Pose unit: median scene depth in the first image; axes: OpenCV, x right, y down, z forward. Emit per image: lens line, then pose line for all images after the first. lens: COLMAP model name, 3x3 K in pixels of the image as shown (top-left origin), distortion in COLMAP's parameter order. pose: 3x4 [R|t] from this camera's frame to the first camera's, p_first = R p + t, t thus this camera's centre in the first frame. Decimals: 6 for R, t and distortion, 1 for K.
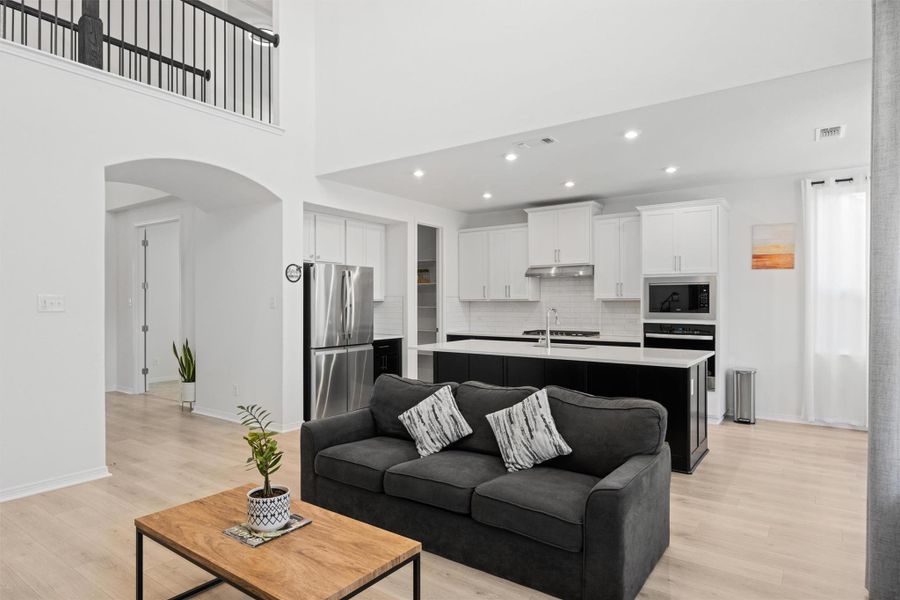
lens RADIAL K [[519.6, 0, 449.9], [0, 519.6, 301.1], [0, 0, 1]] dist [-0.008398, -0.001309]
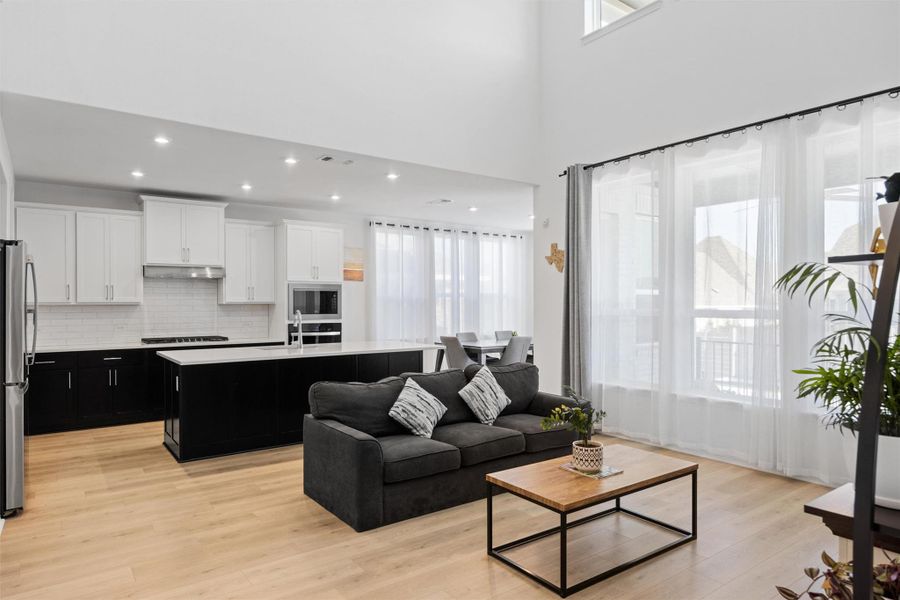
lens RADIAL K [[535.5, 0, 444.2], [0, 535.5, 304.0], [0, 0, 1]] dist [0.005922, 0.001455]
pose [[0.317714, -0.001506, 0.948185, -0.623842], [0.000770, 0.999999, 0.001330, -0.002063], [-0.948186, 0.000308, 0.317715, 0.312321]]
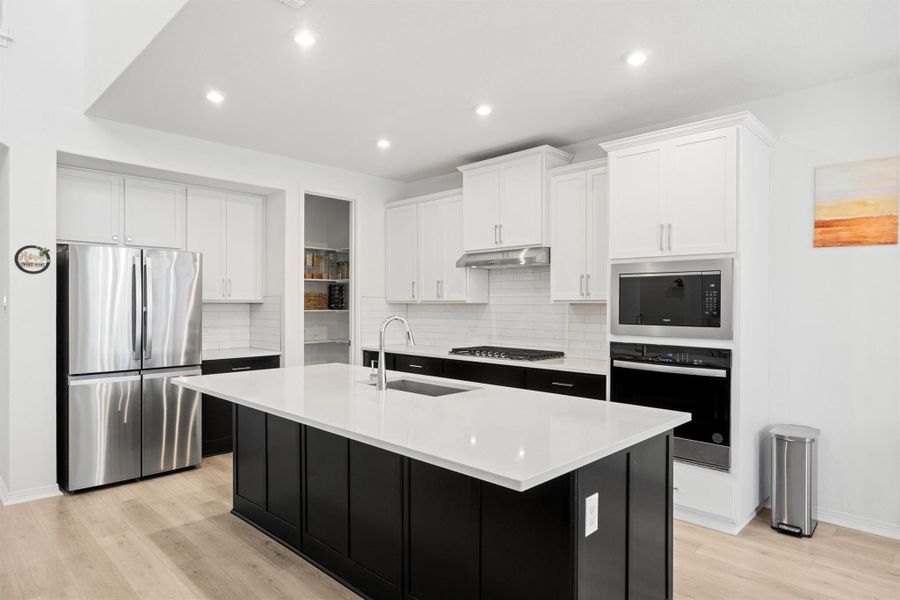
lens RADIAL K [[519.6, 0, 451.1], [0, 519.6, 303.5], [0, 0, 1]] dist [-0.008398, -0.001309]
pose [[0.988098, 0.003746, -0.153778, 0.285942], [-0.003466, 0.999992, 0.002091, -0.001667], [0.153784, -0.001534, 0.988103, 0.395755]]
